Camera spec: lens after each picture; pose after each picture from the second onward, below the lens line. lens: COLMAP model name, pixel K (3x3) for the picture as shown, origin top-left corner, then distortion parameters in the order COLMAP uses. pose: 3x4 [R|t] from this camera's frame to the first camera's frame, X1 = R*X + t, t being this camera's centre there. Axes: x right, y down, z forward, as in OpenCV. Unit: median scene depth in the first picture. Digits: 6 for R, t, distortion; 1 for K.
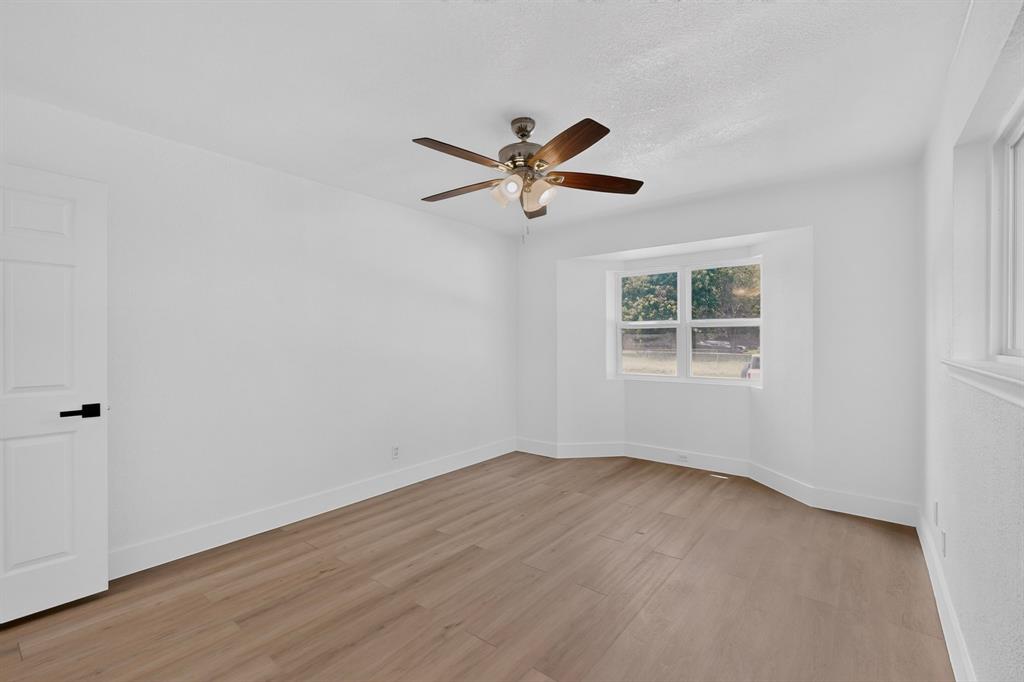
lens RADIAL K [[445.3, 0, 514.5], [0, 445.3, 337.5], [0, 0, 1]] dist [-0.001689, 0.000439]
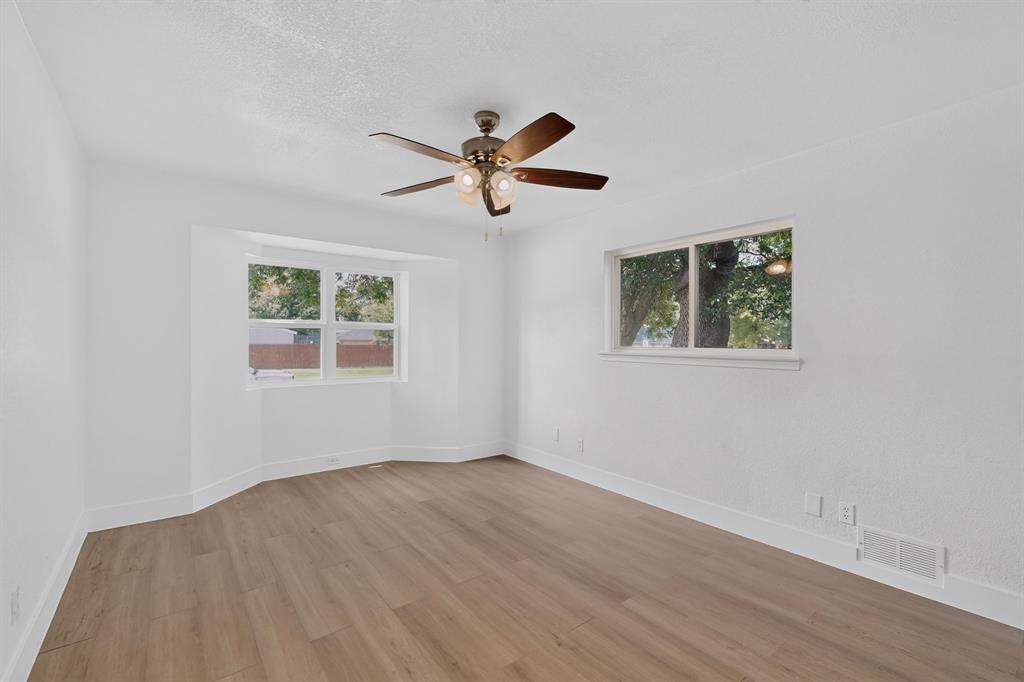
lens RADIAL K [[445.3, 0, 511.5], [0, 445.3, 344.3], [0, 0, 1]] dist [-0.001689, 0.000439]
pose [[0.242006, -0.002265, 0.970272, -0.677250], [-0.009700, 0.999942, 0.004754, 0.004813], [-0.970226, -0.010562, 0.241970, 0.542788]]
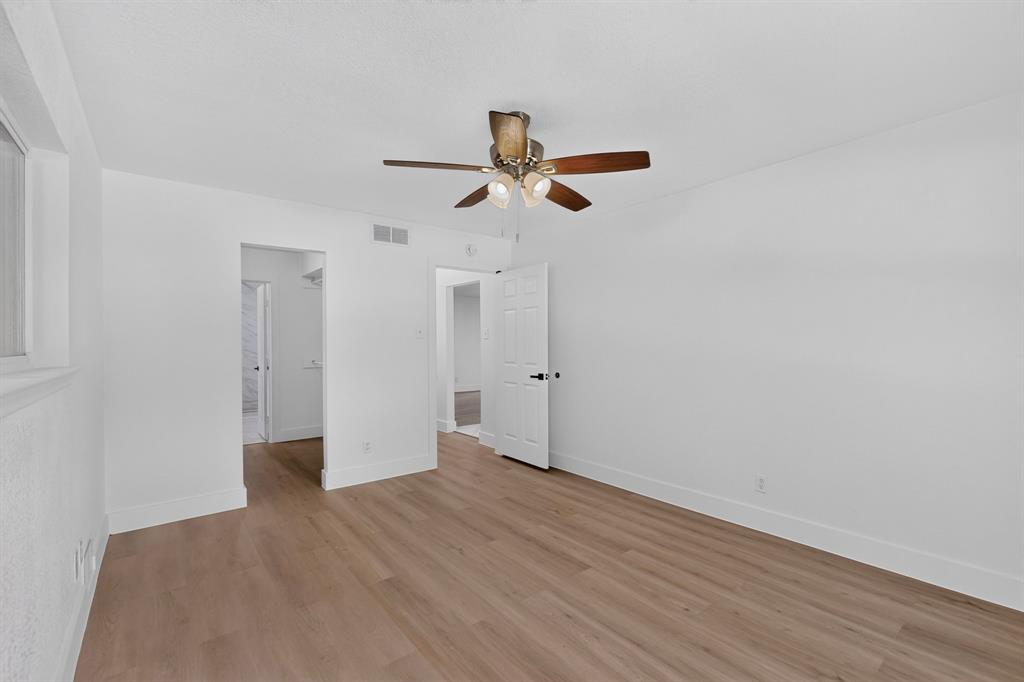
lens RADIAL K [[445.3, 0, 516.7], [0, 445.3, 343.0], [0, 0, 1]] dist [-0.001689, 0.000439]
pose [[-0.220607, 0.002412, -0.975360, 0.720585], [0.008341, 0.999965, 0.000587, 0.005032], [0.975327, -0.008006, -0.220619, 0.917013]]
